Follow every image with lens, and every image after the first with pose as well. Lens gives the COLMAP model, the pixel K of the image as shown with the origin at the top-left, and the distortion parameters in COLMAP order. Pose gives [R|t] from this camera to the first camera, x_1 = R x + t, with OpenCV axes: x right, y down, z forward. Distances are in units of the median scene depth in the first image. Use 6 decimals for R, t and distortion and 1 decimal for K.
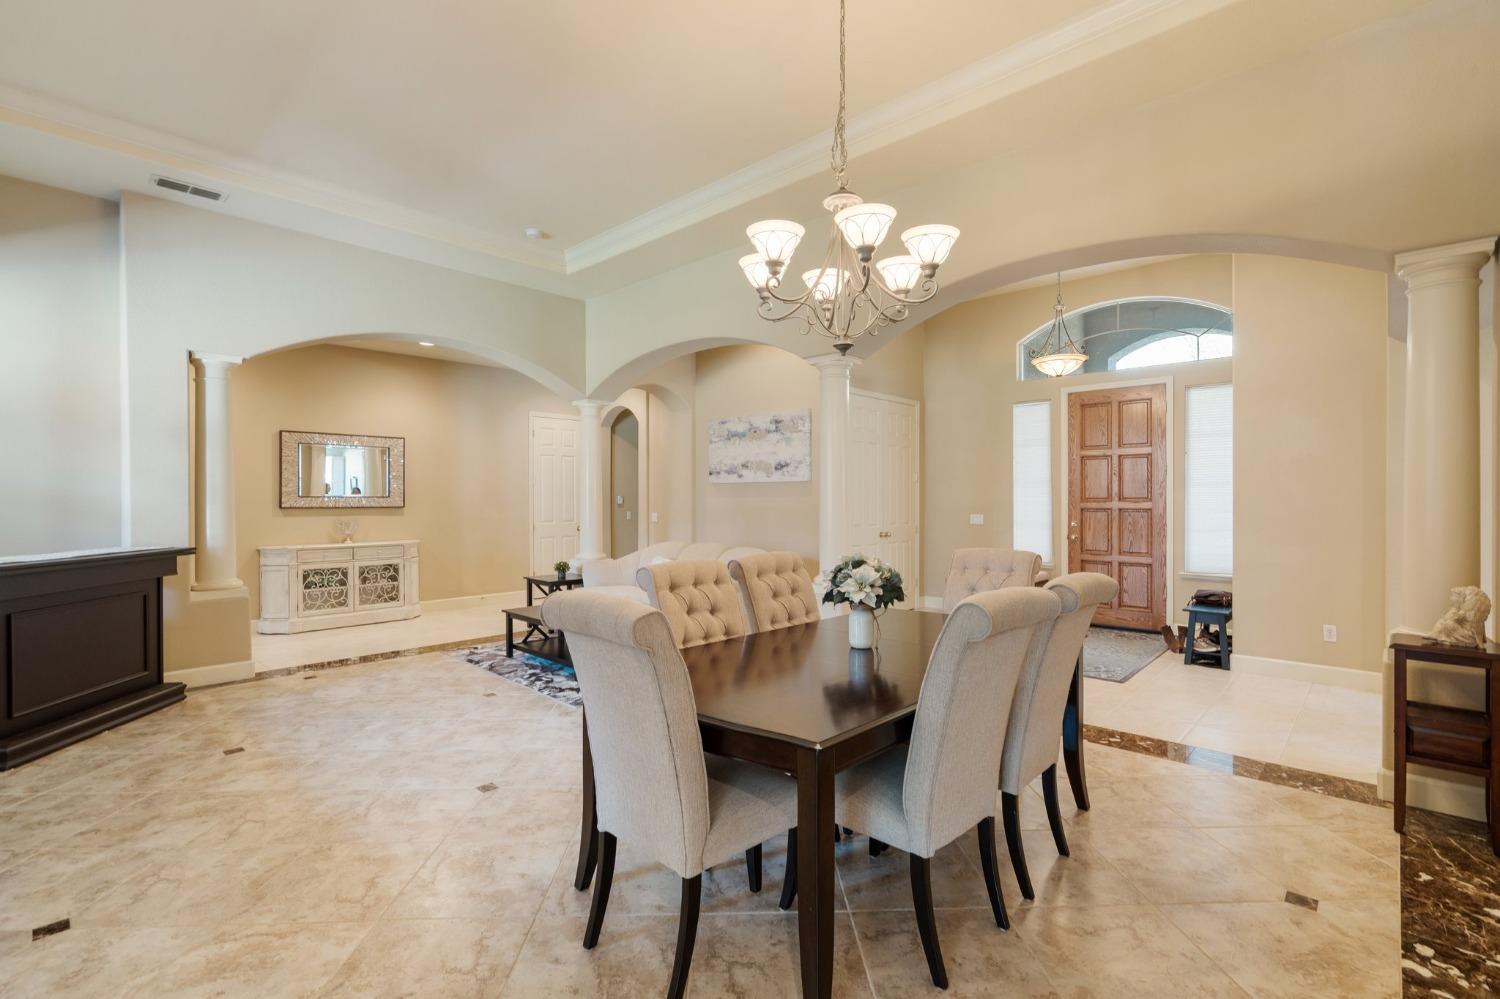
lens RADIAL K [[680.4, 0, 743.3], [0, 680.4, 502.1], [0, 0, 1]] dist [0.001561, 0.000947]
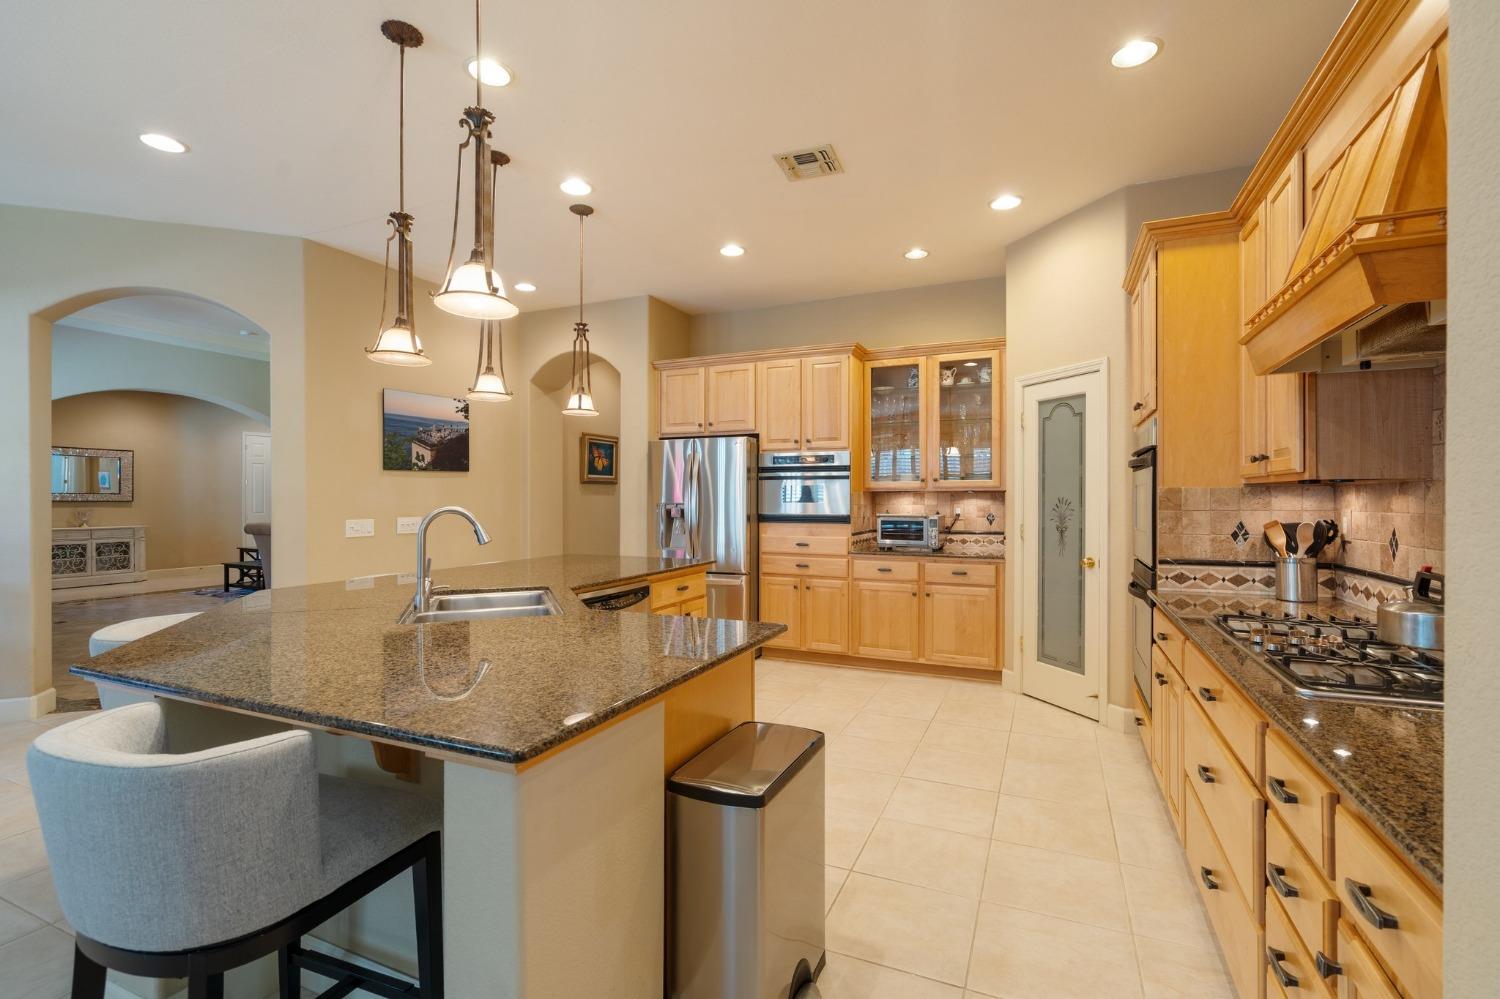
lens RADIAL K [[680.4, 0, 747.6], [0, 680.4, 502.2], [0, 0, 1]] dist [0.001561, 0.000947]
pose [[0.945304, 0.005217, 0.326148, 0.243569], [-0.005602, 0.999984, 0.000242, 0.002355], [-0.326142, -0.002056, 0.945319, -0.762513]]
